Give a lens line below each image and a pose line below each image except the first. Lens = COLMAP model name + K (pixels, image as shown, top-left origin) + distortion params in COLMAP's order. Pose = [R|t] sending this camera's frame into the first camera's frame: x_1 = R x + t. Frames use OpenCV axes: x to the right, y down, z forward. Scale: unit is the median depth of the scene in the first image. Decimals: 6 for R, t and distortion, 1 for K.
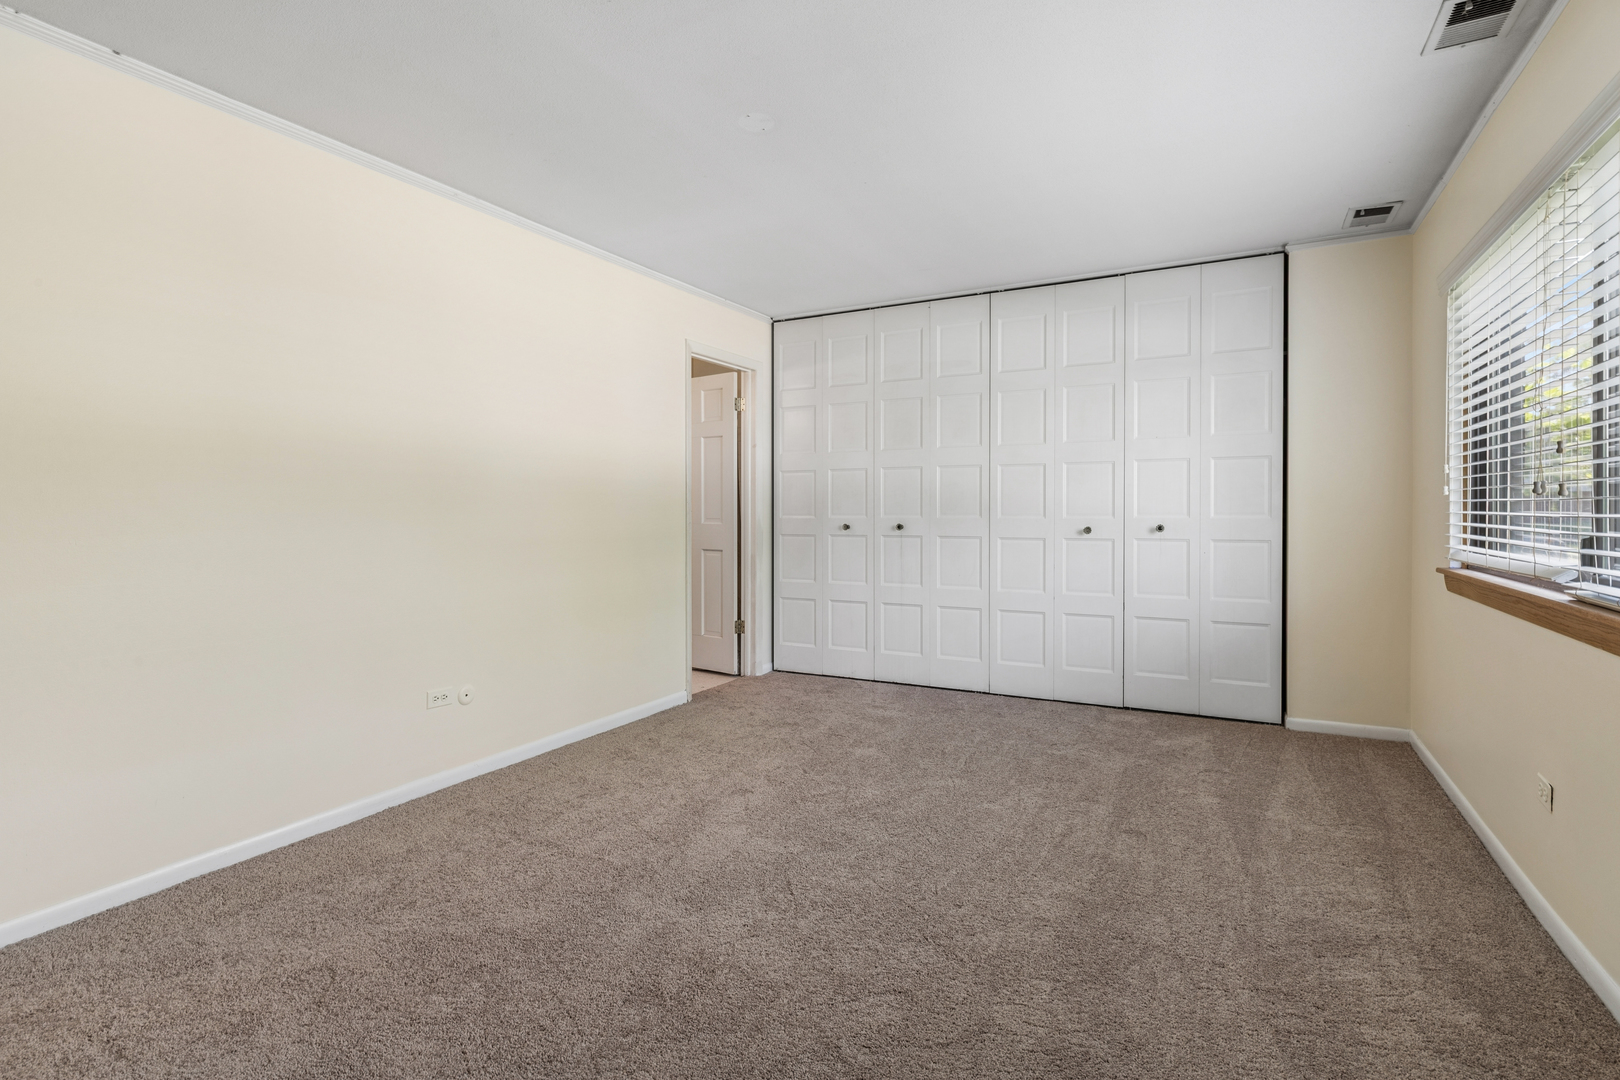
lens RADIAL K [[791.6, 0, 807.0], [0, 791.6, 515.2], [0, 0, 1]] dist [-0.000461, 0.000289]
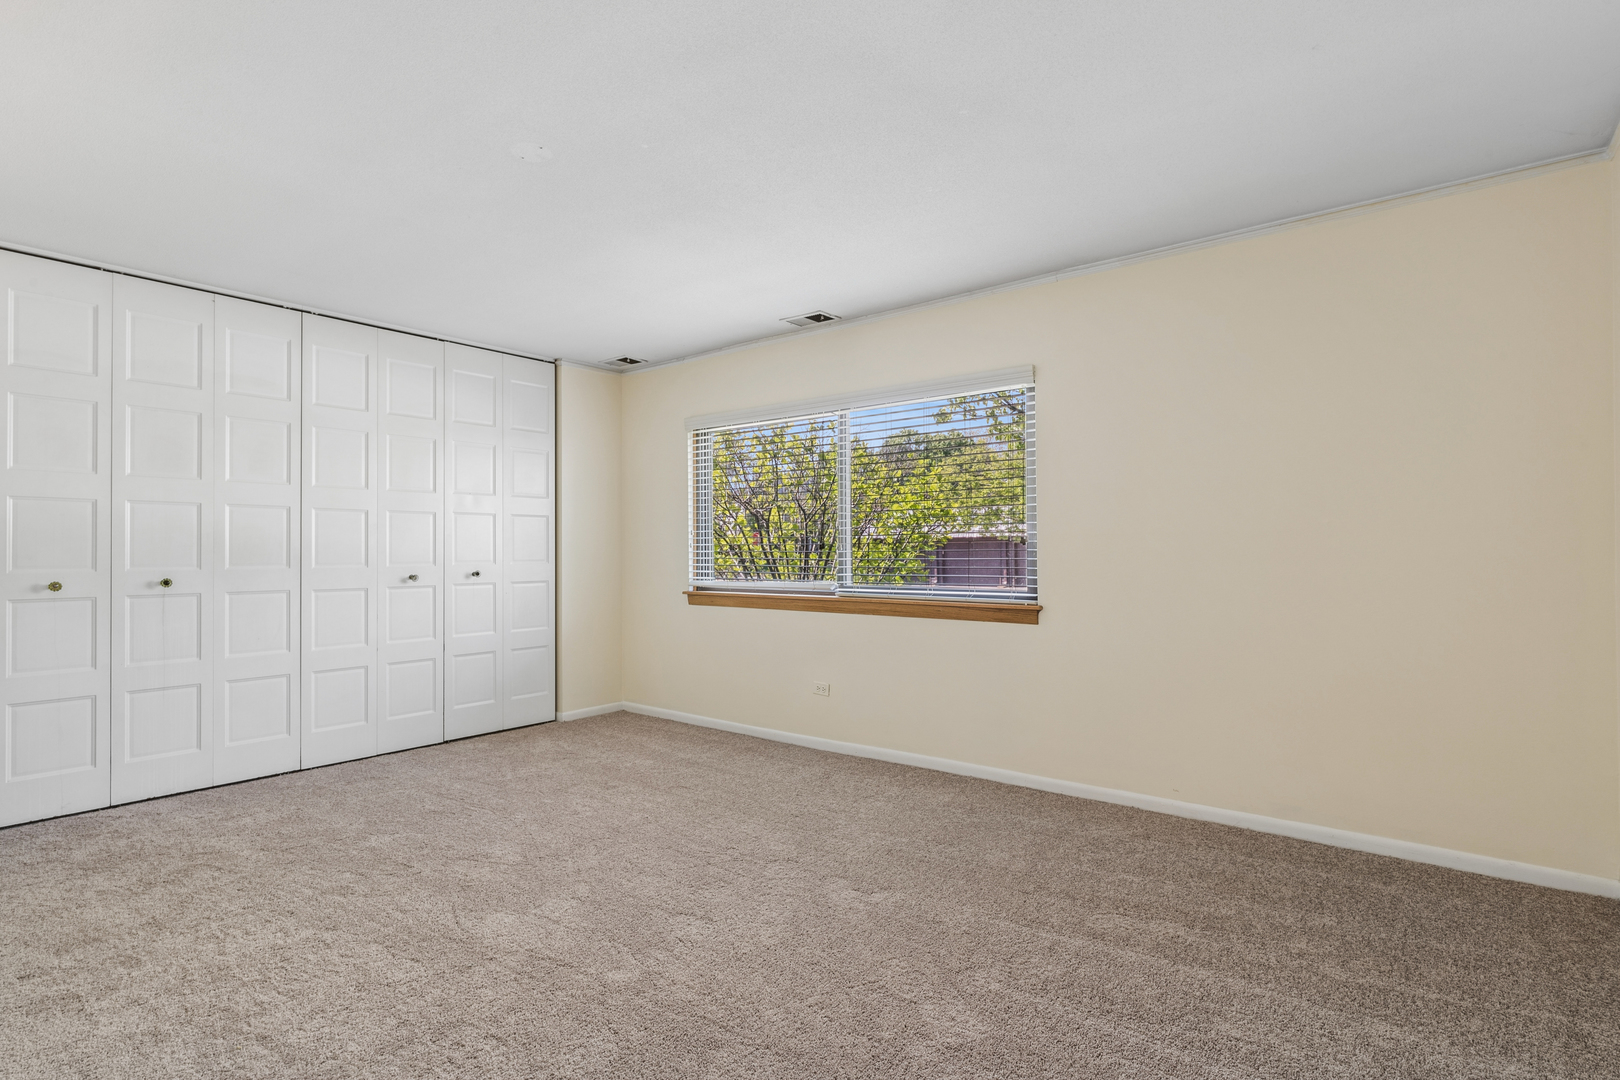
lens RADIAL K [[800.1, 0, 810.0], [0, 800.1, 540.0], [0, 0, 1]] dist [-0.000808, 0.000040]
pose [[0.167816, 0.017920, 0.985655, -0.591684], [0.013050, 0.999707, -0.020398, -0.002423], [-0.985732, 0.016286, 0.167533, 0.325455]]
